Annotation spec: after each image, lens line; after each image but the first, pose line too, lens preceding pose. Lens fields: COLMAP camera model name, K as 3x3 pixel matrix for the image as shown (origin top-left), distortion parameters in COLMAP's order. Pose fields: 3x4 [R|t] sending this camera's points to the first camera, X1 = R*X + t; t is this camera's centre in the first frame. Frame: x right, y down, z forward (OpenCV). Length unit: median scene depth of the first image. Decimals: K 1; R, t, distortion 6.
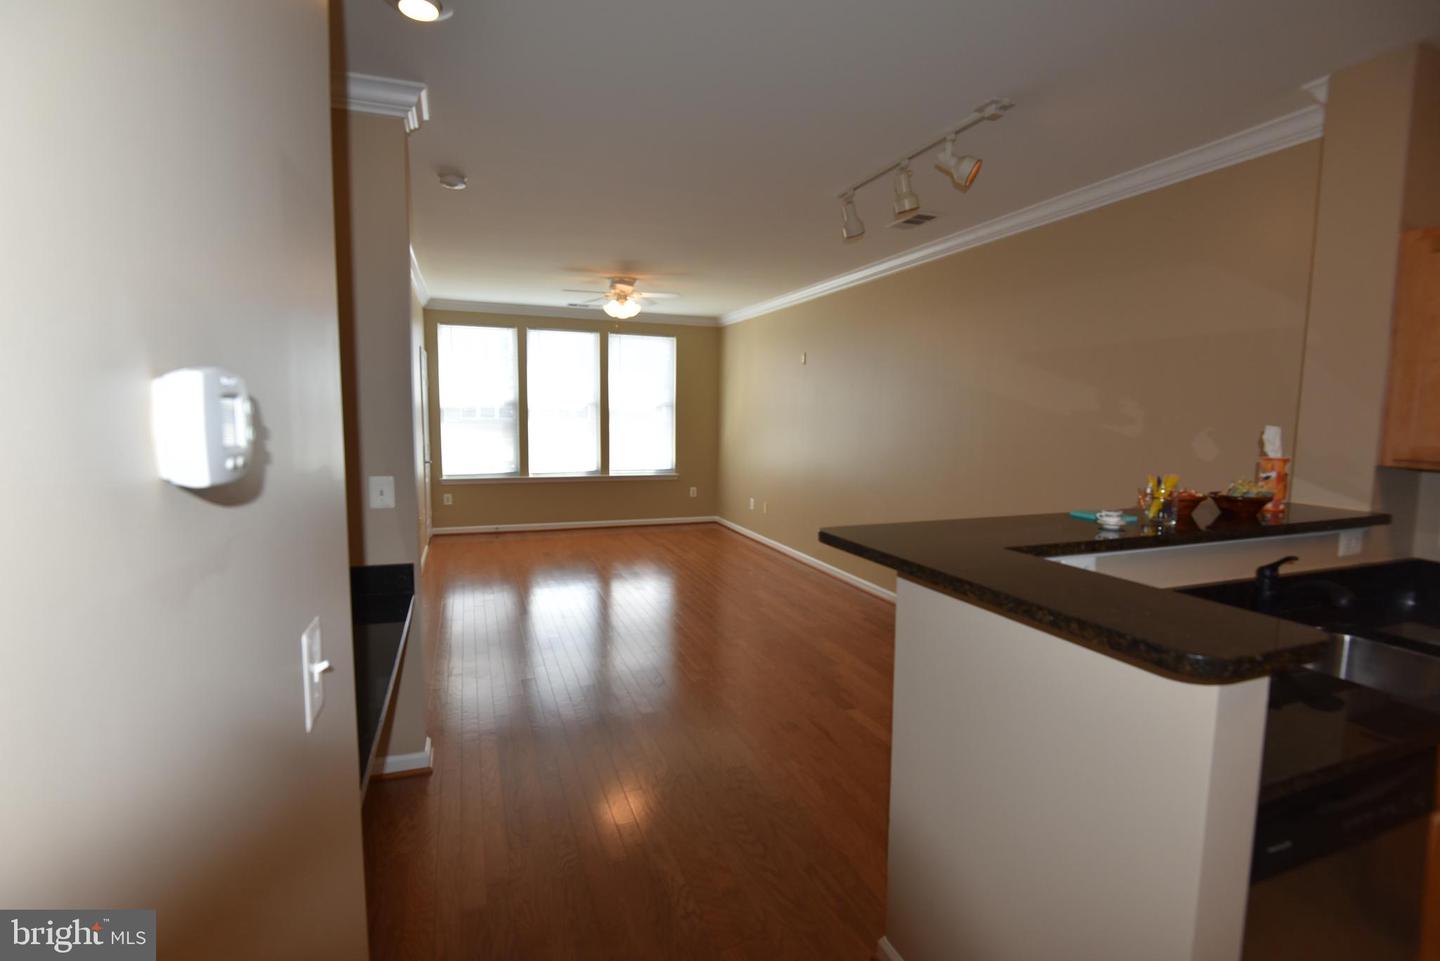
lens RADIAL K [[665.4, 0, 719.6], [0, 665.4, 485.5], [0, 0, 1]] dist [-0.001522, -0.009052]
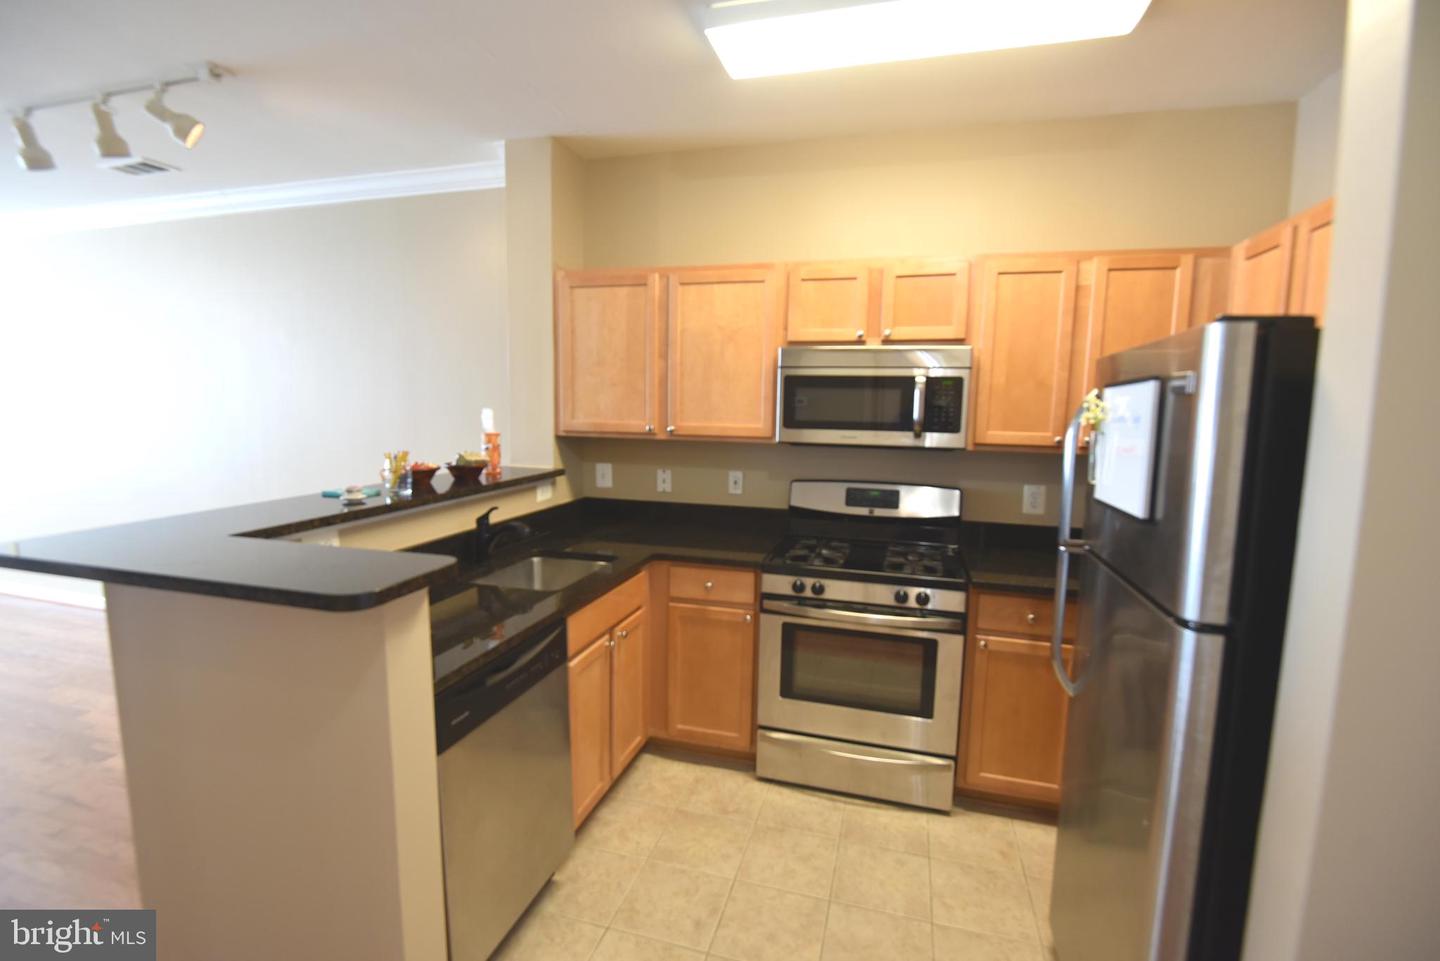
lens RADIAL K [[665.4, 0, 719.6], [0, 665.4, 485.5], [0, 0, 1]] dist [-0.001522, -0.009052]
pose [[0.604611, -0.100832, 0.790113, 0.071710], [0.078323, 0.994674, 0.067003, 0.008544], [-0.792661, 0.021373, 0.609288, -0.152212]]
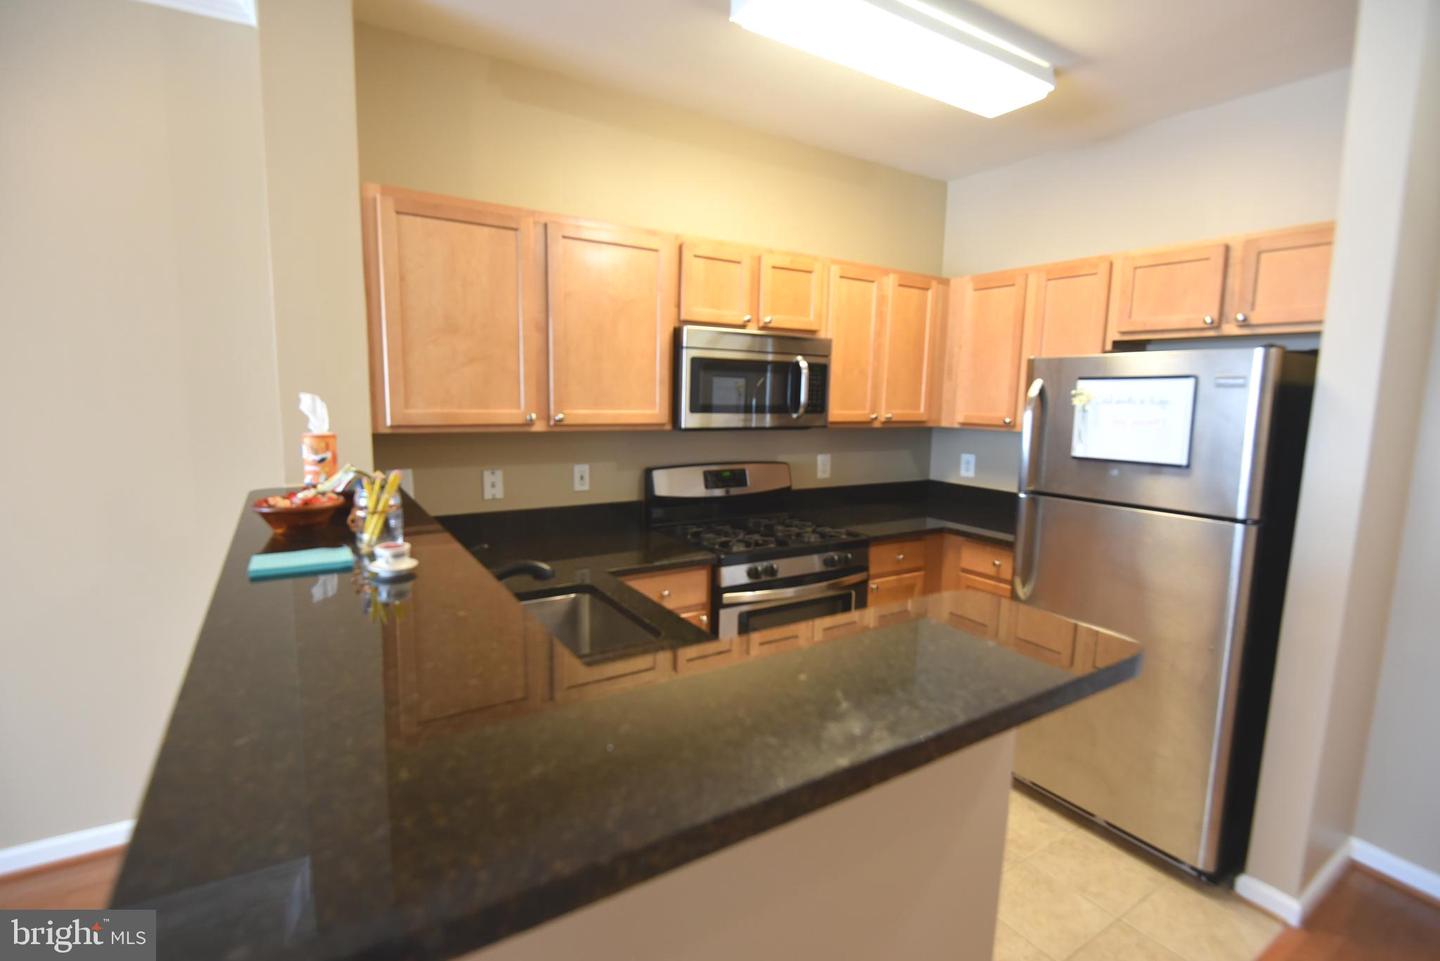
lens RADIAL K [[665.4, 0, 719.6], [0, 665.4, 485.5], [0, 0, 1]] dist [-0.001522, -0.009052]
pose [[-0.189788, -0.154643, 0.969570, -0.029200], [0.084689, 0.981259, 0.173084, -0.082421], [-0.978166, 0.114962, -0.173135, 0.712675]]
